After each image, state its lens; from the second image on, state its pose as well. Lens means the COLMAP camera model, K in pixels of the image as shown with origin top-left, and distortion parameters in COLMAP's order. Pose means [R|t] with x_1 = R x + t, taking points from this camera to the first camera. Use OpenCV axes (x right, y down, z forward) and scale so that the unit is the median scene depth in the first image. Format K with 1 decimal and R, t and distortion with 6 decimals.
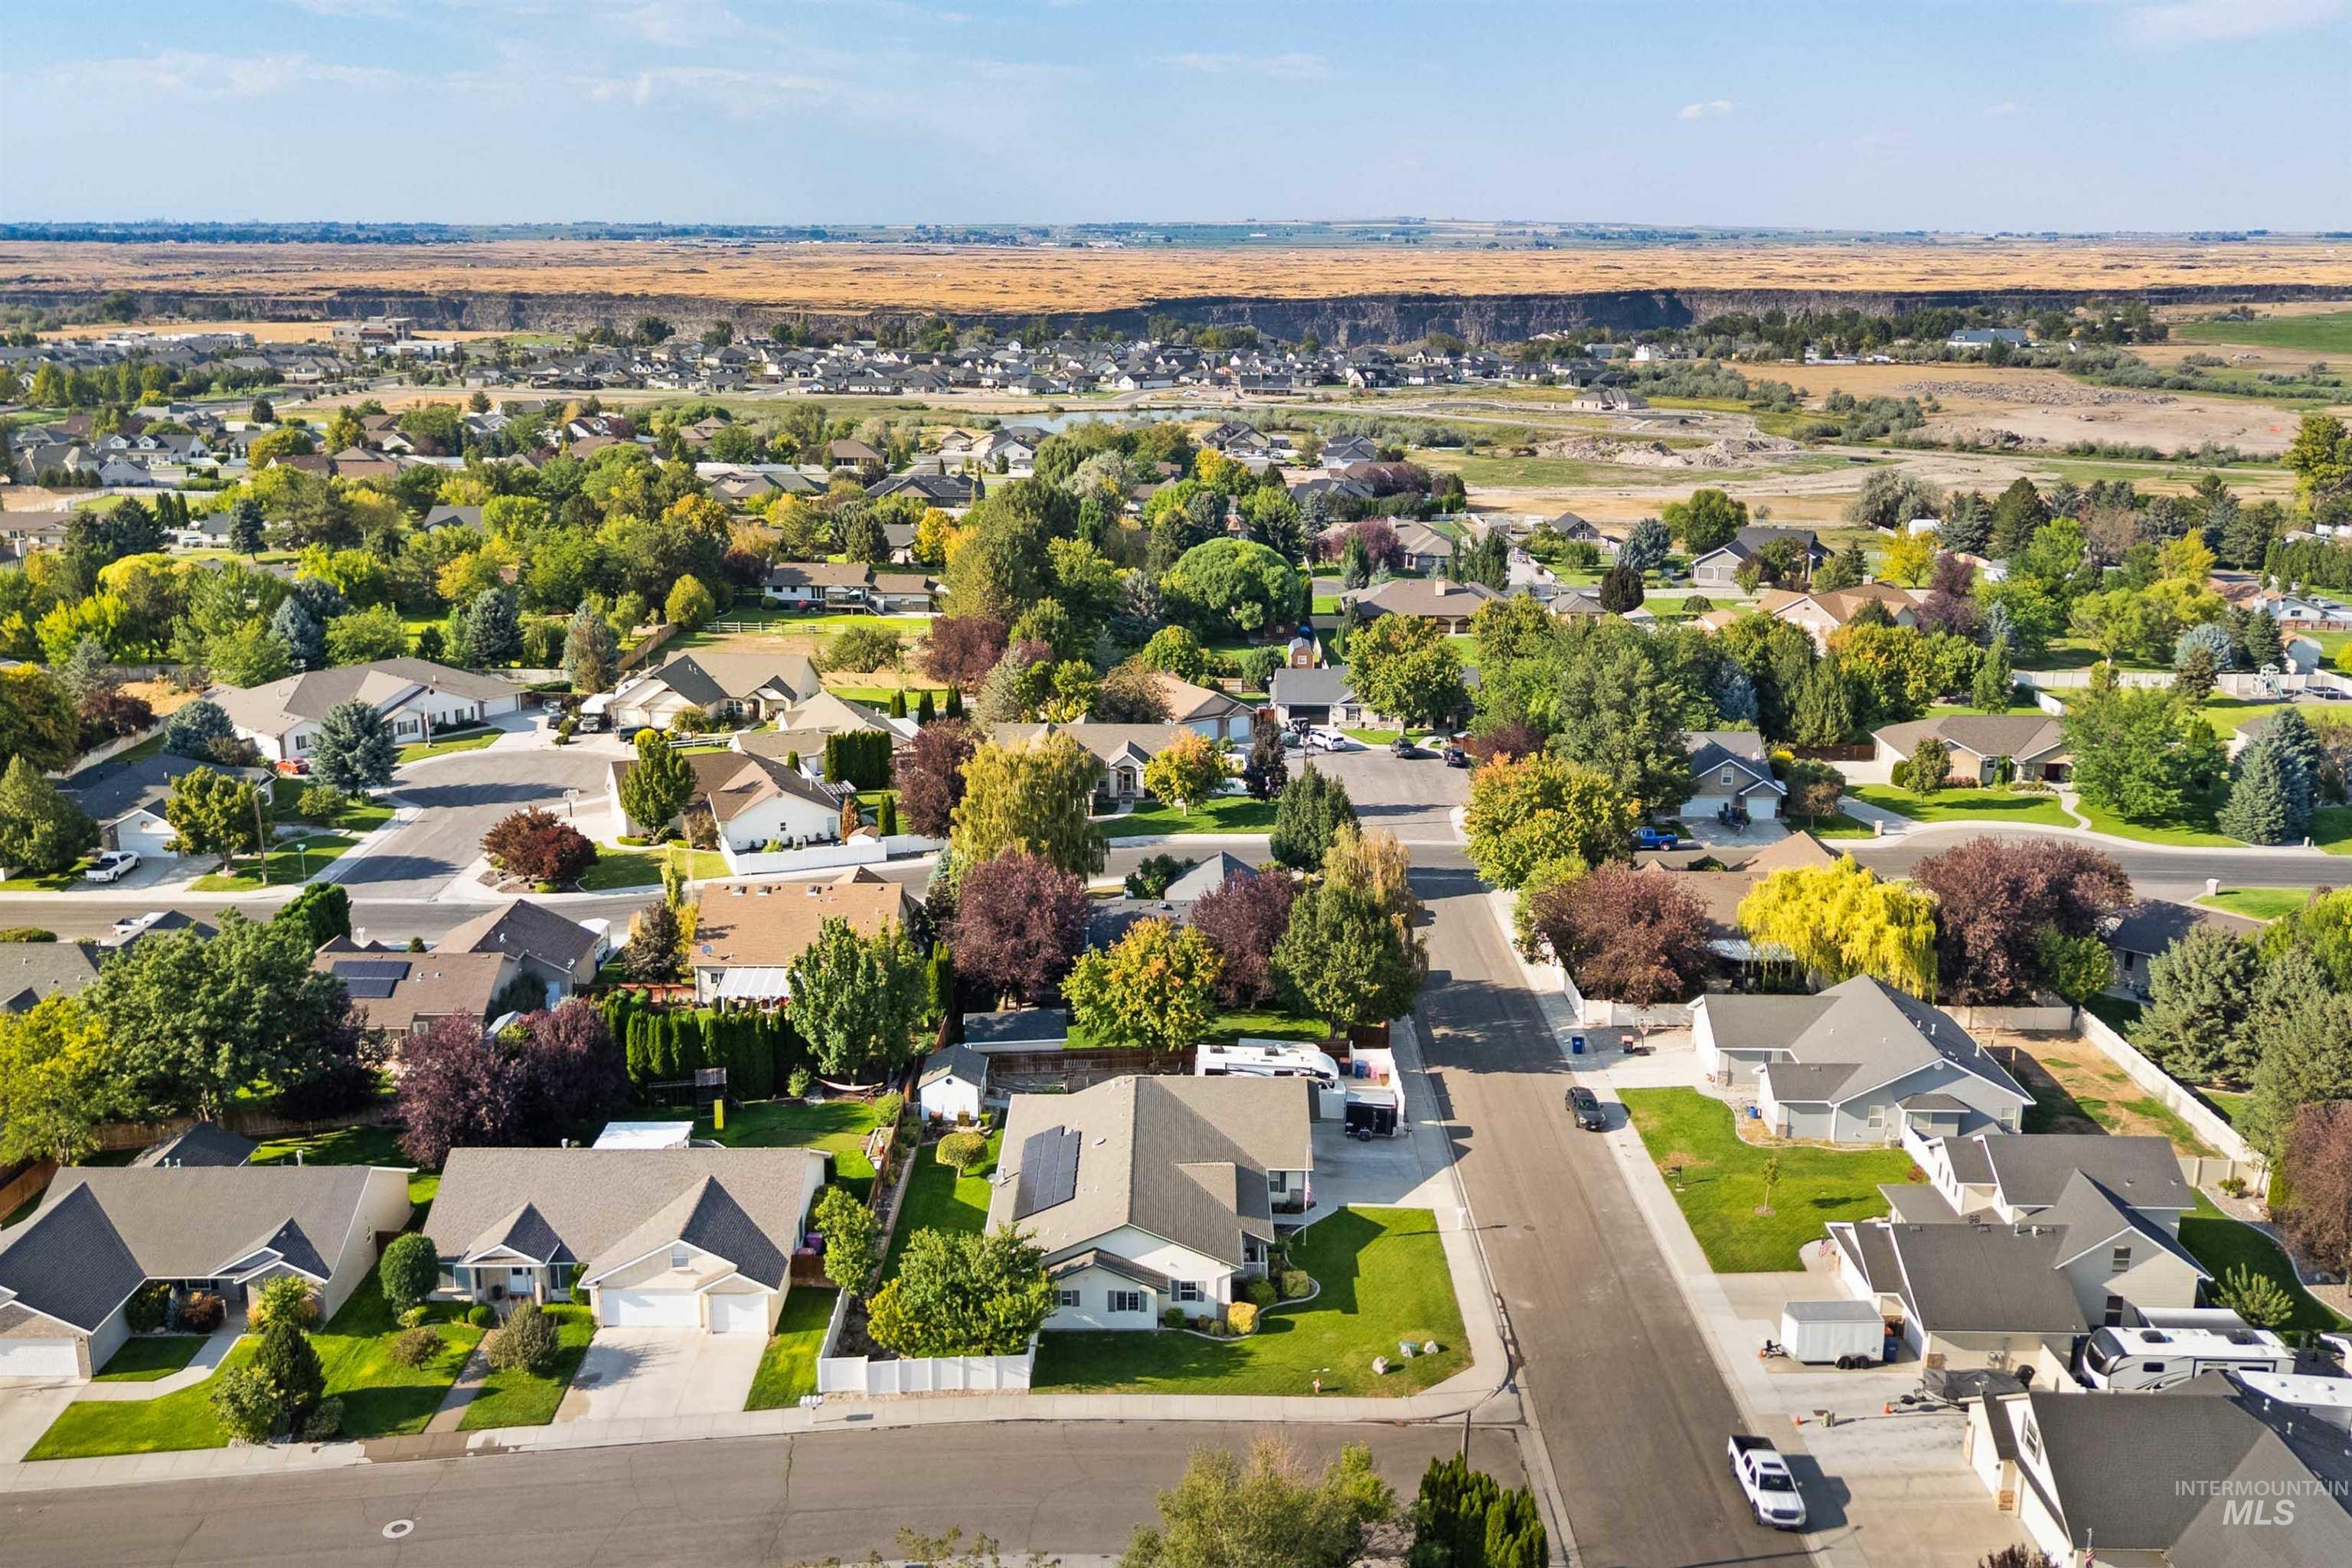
lens RADIAL K [[2081.7, 0, 1179.1], [0, 2081.7, 786.6], [0, 0, 1]] dist [0.044756, -0.024647]
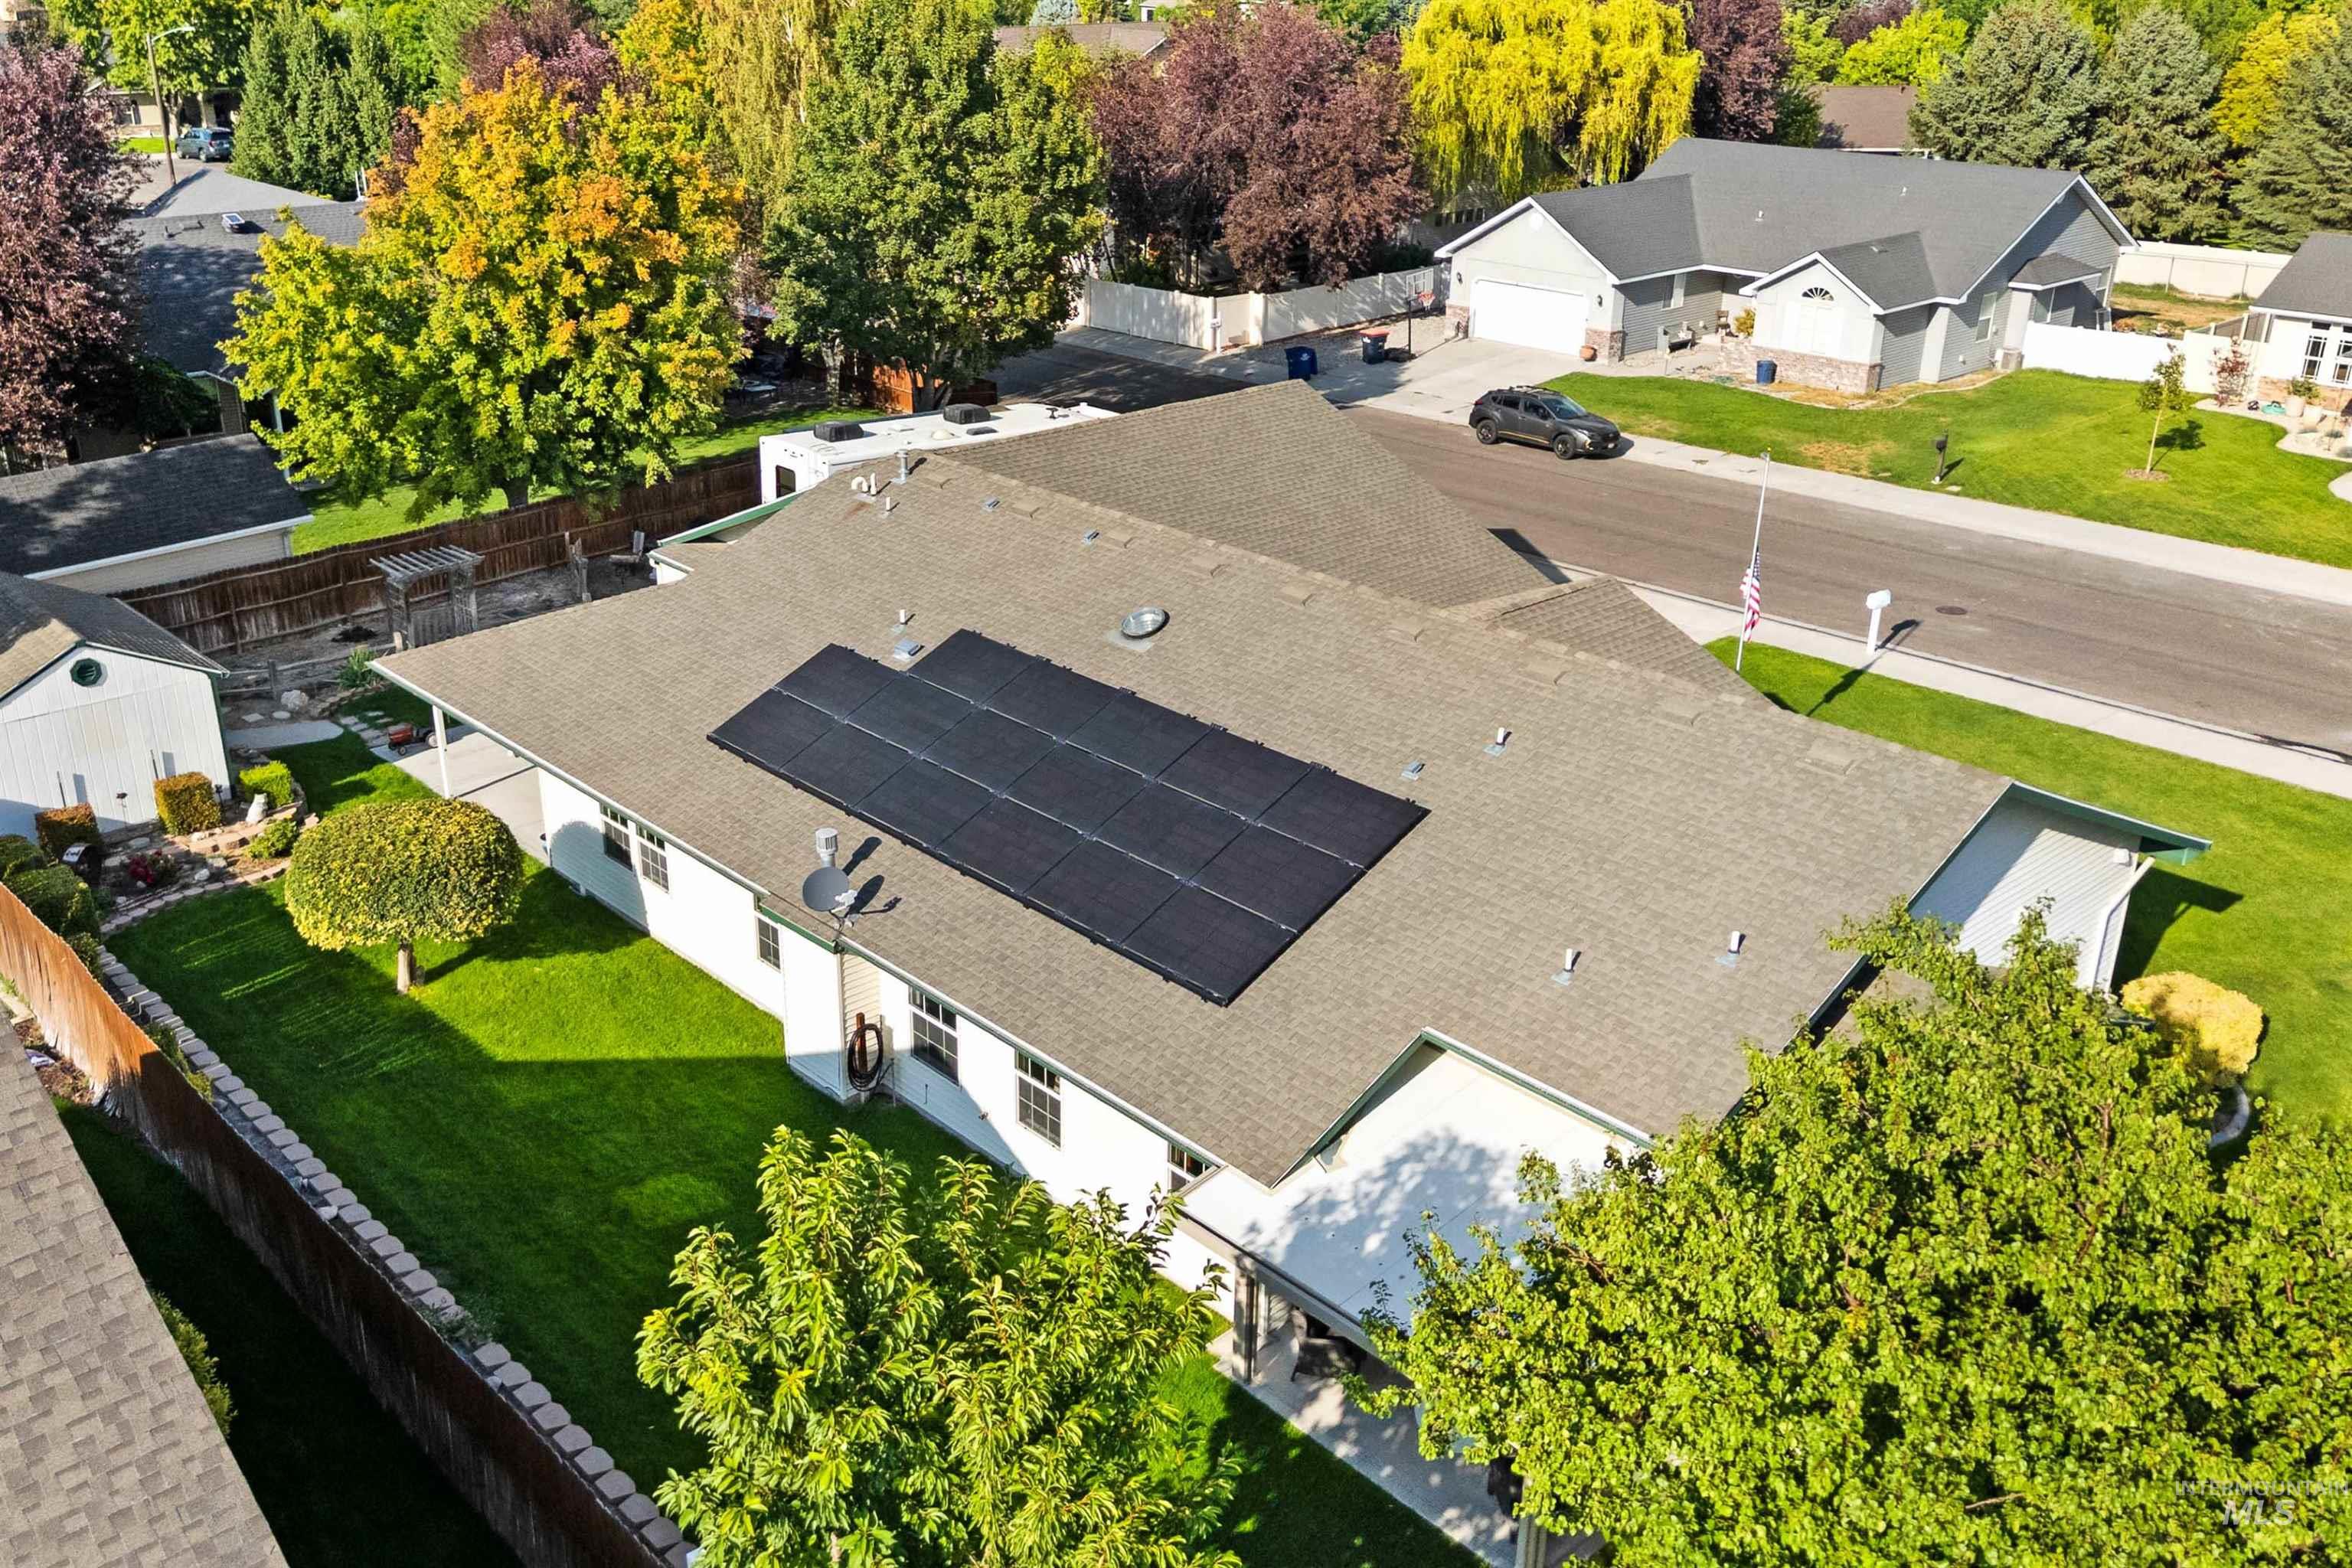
lens RADIAL K [[2081.7, 0, 1177.8], [0, 2081.7, 784.1], [0, 0, 1]] dist [0.044756, -0.024647]
pose [[0.740072, -0.274453, 0.613978, -0.164725], [0.181627, 0.960582, 0.210459, 0.119692], [-0.647537, -0.044239, 0.760748, 0.692369]]
